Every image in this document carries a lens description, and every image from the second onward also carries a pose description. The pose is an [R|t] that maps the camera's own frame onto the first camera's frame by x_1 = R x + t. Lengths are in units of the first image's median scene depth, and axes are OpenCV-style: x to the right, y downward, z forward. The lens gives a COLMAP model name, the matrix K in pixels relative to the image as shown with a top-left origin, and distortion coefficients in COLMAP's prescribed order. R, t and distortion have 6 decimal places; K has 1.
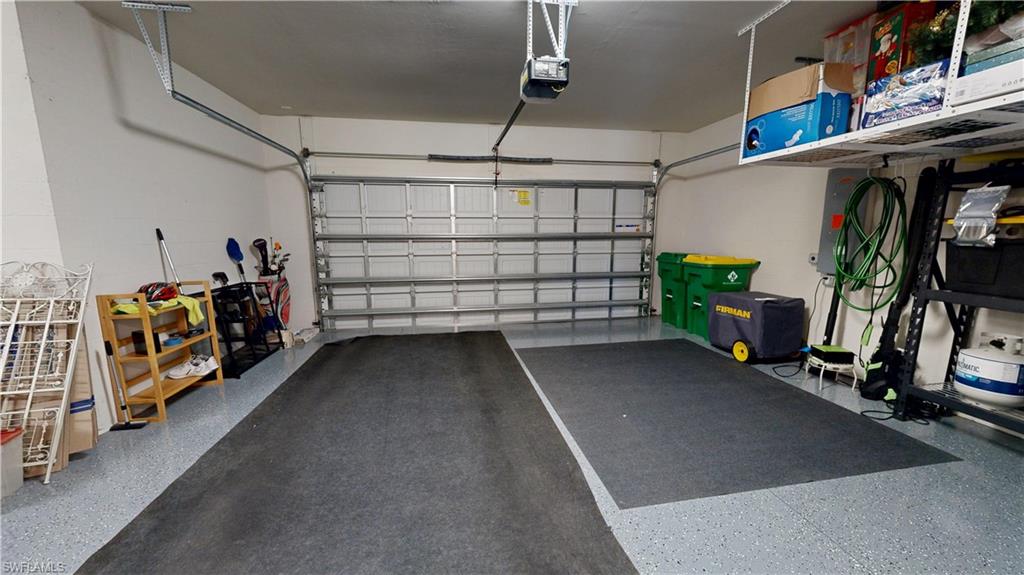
lens RADIAL K [[376.8, 0, 512.8], [0, 376.8, 294.0], [0, 0, 1]] dist [-0.001737, -0.000041]
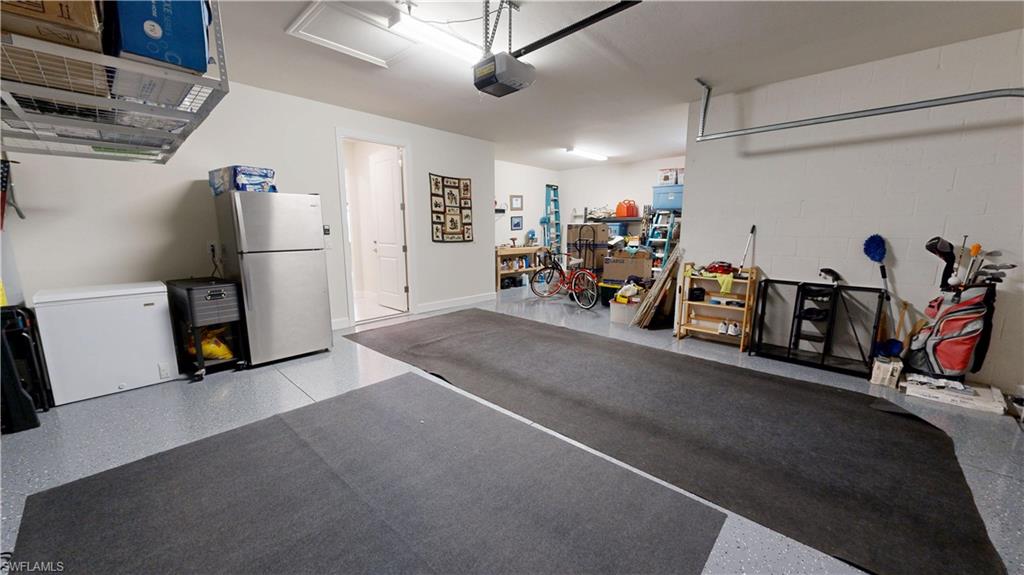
lens RADIAL K [[376.8, 0, 512.2], [0, 376.8, 293.4], [0, 0, 1]] dist [-0.001737, -0.000041]
pose [[-0.803615, 0.099103, -0.586840, 0.464857], [-0.098343, 0.950371, 0.295165, -0.204753], [0.586968, 0.294911, -0.753987, 1.277338]]
